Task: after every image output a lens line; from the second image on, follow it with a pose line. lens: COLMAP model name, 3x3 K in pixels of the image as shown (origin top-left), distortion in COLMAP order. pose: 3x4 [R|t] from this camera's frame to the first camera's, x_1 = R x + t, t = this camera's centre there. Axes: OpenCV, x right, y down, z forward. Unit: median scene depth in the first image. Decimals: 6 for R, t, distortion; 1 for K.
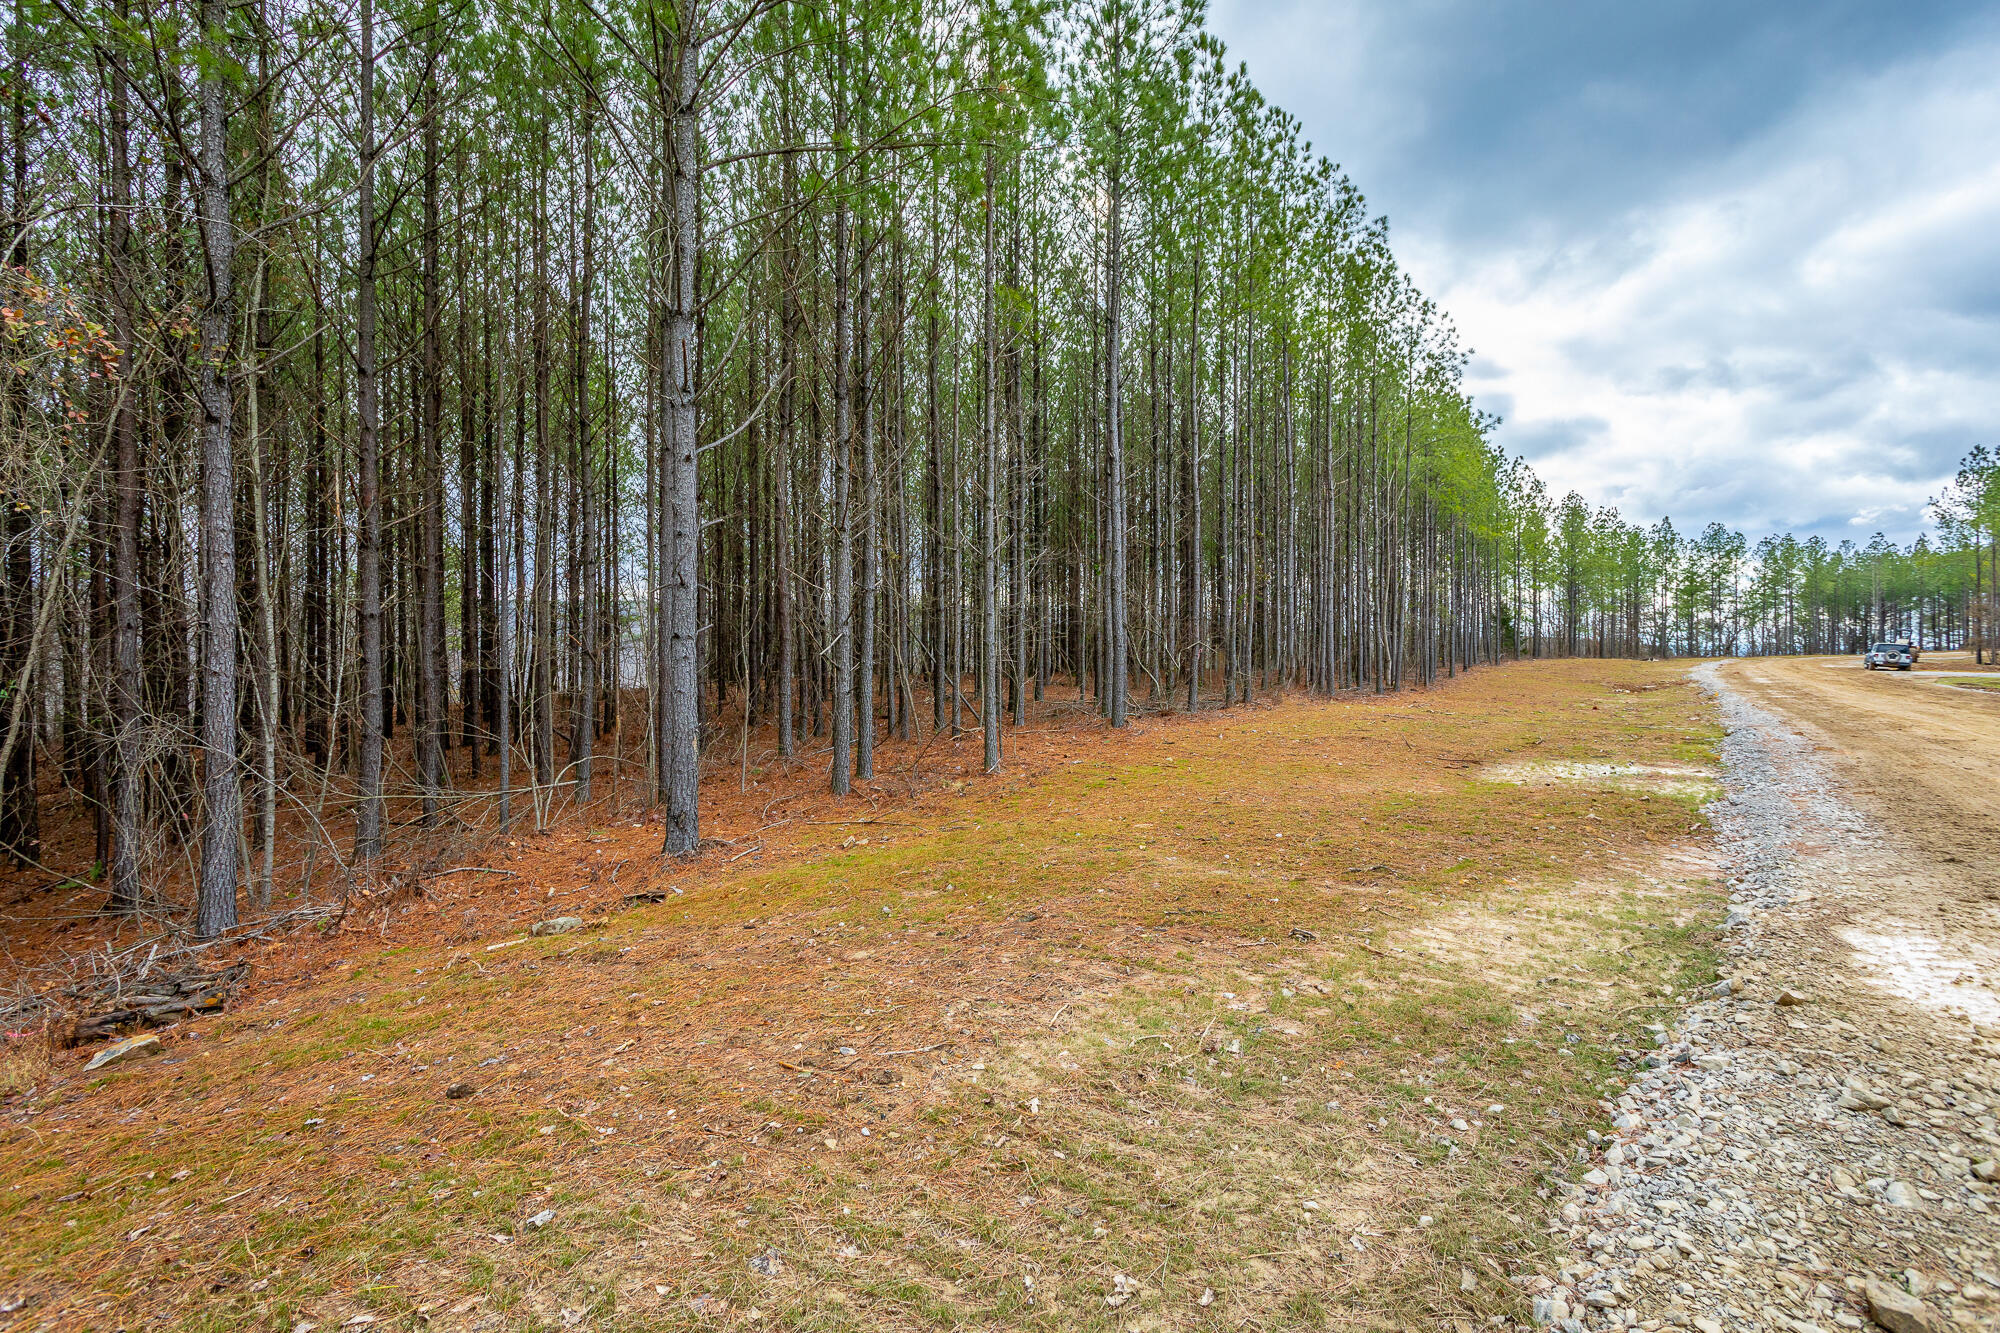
lens RADIAL K [[972.4, 0, 989.1], [0, 972.4, 679.8], [0, 0, 1]] dist [-0.002533, 0.000409]
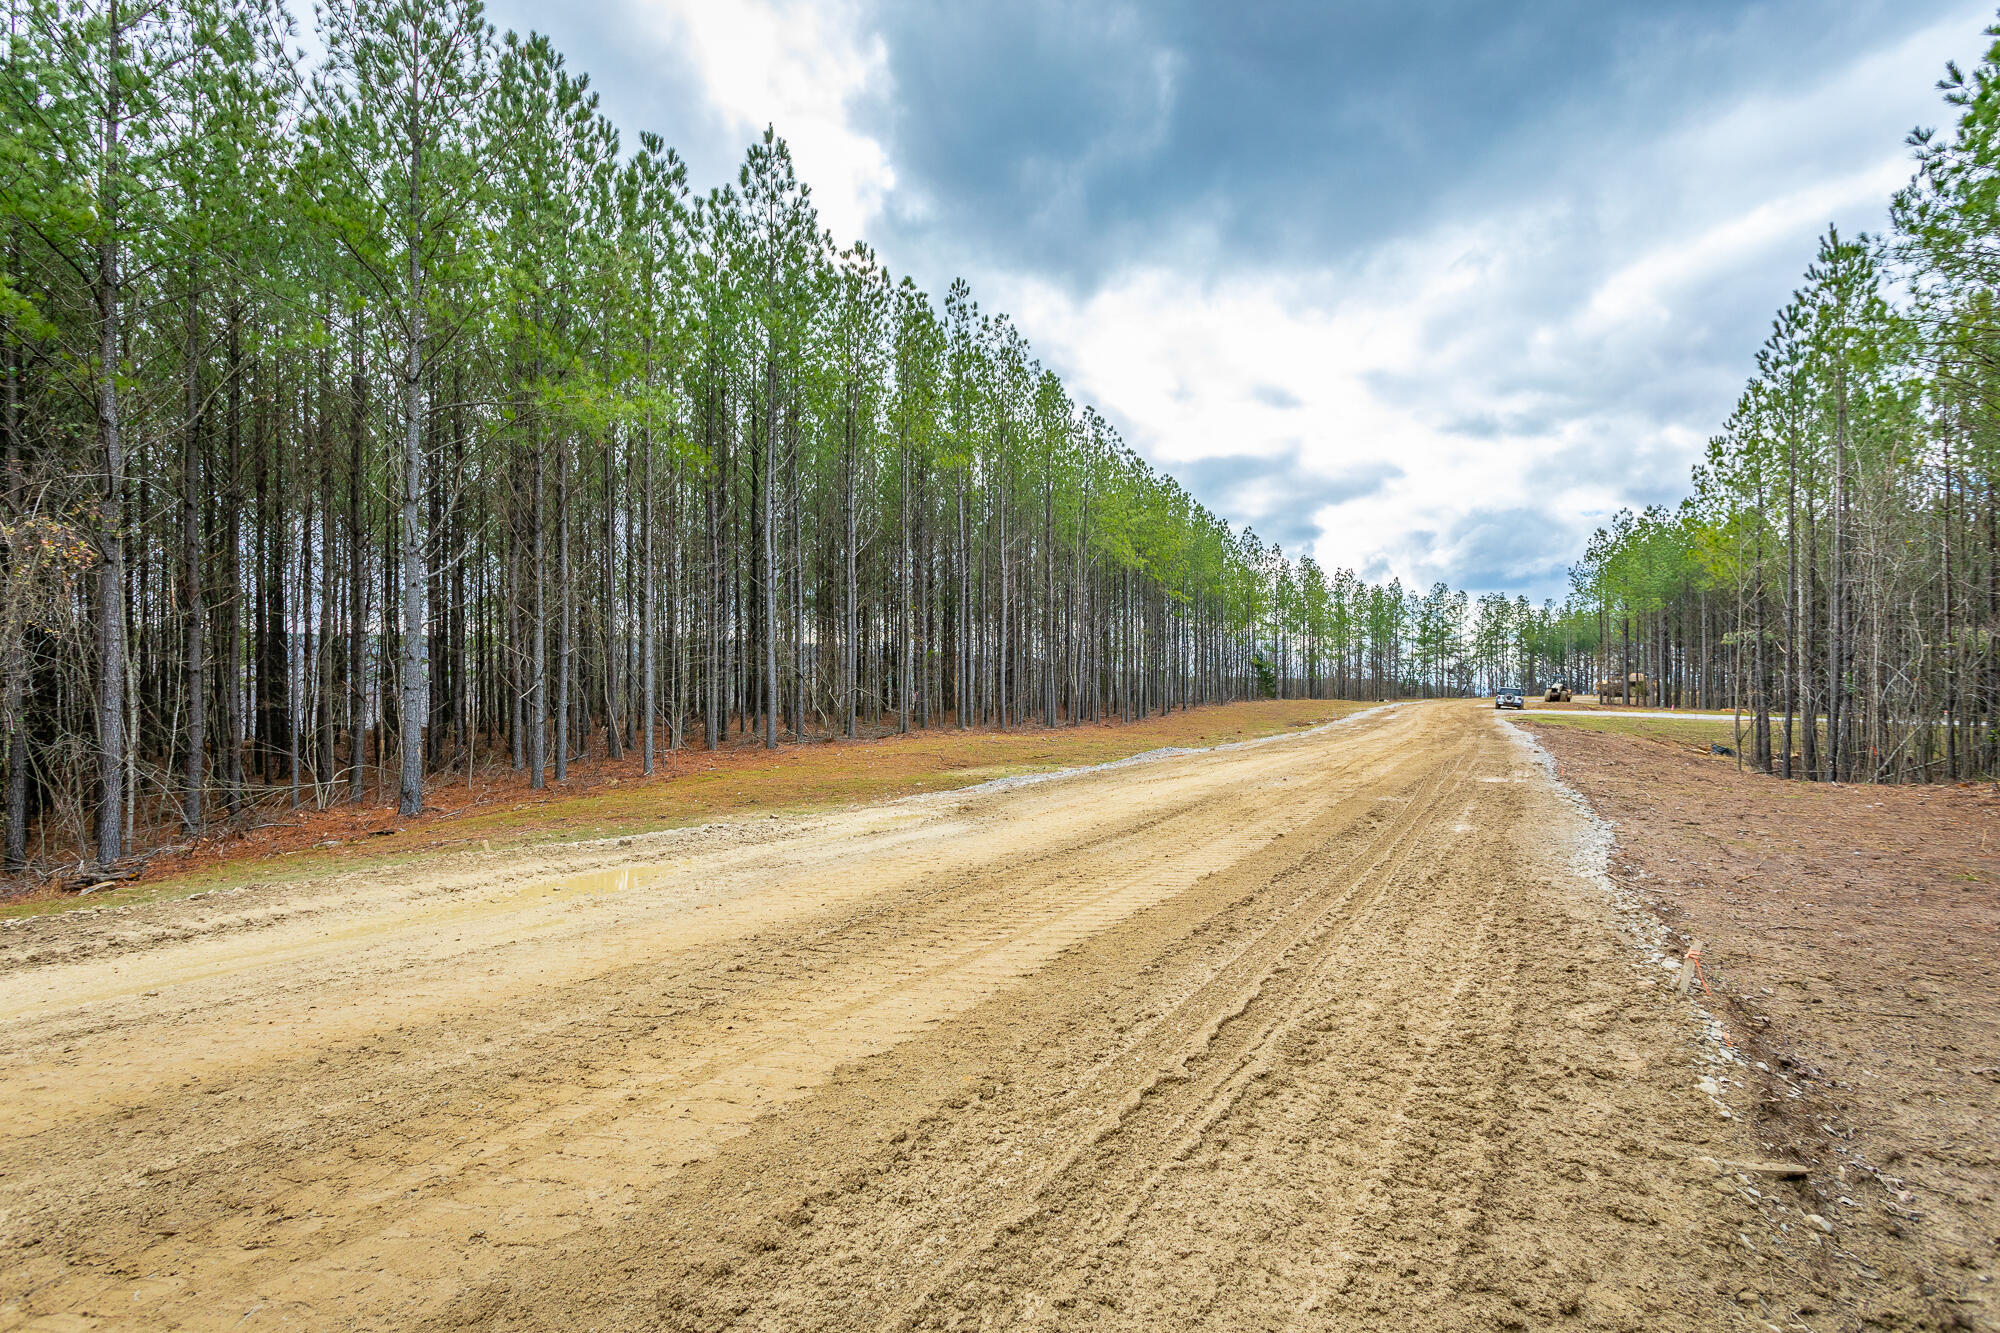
lens RADIAL K [[972.4, 0, 995.1], [0, 972.4, 717.6], [0, 0, 1]] dist [-0.002533, 0.000409]
pose [[0.986377, -0.000569, 0.164502, 0.038057], [0.000752, 0.999999, -0.001051, 0.000833], [-0.164502, 0.001160, 0.986376, -0.077967]]
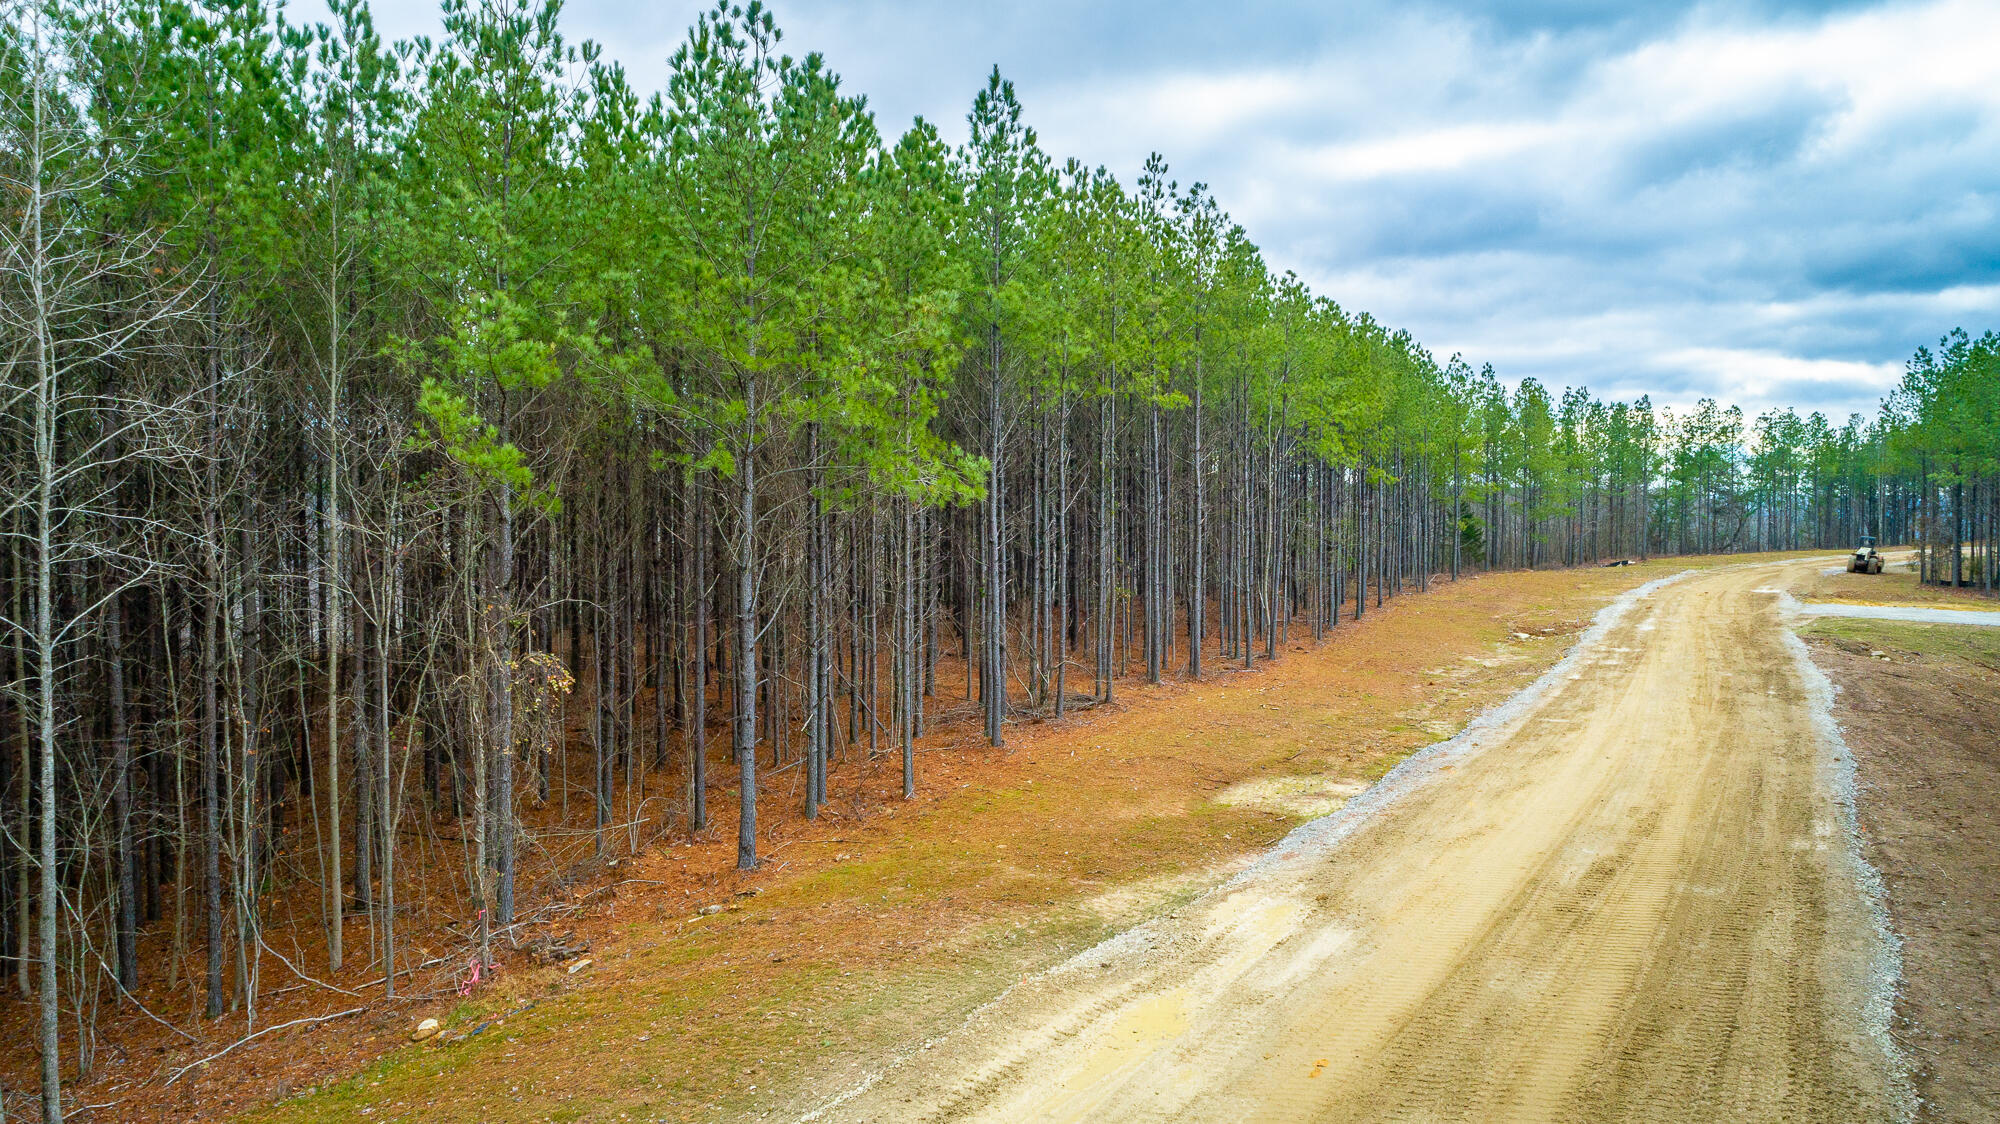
lens RADIAL K [[1360.4, 0, 1022.7], [0, 1360.4, 577.9], [0, 0, 1]] dist [-0.002821, -0.009661]
pose [[0.990962, -0.002859, 0.134115, -0.013457], [-0.000094, 0.999758, 0.022008, -0.037481], [-0.134145, -0.021821, 0.990721, -0.140763]]
